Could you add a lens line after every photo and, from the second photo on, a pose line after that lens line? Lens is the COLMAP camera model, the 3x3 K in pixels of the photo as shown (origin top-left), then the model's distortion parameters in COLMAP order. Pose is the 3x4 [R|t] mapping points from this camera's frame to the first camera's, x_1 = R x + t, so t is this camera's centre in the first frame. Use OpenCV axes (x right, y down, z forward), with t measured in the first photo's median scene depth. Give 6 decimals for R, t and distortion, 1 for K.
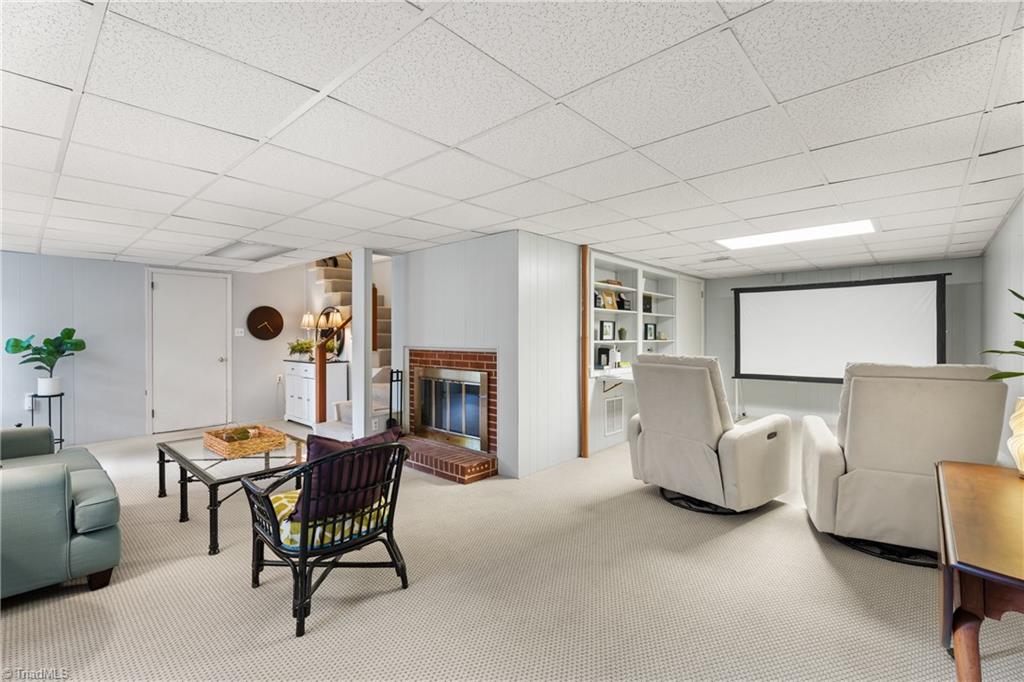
lens RADIAL K [[456.5, 0, 510.7], [0, 456.5, 340.2], [0, 0, 1]] dist [-0.014571, -0.000271]
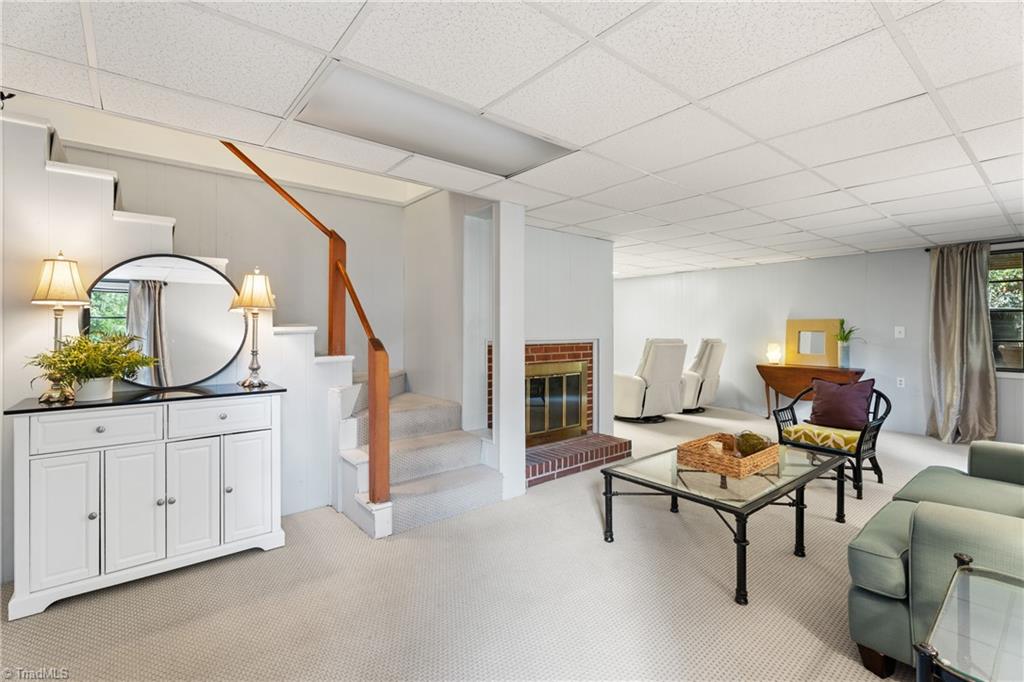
lens RADIAL K [[456.5, 0, 510.3], [0, 456.5, 331.8], [0, 0, 1]] dist [-0.014571, -0.000271]
pose [[0.136059, -0.012122, 0.990627, -1.148667], [0.003021, 0.999926, 0.011820, -0.013377], [-0.990696, 0.001385, 0.136085, 1.017002]]
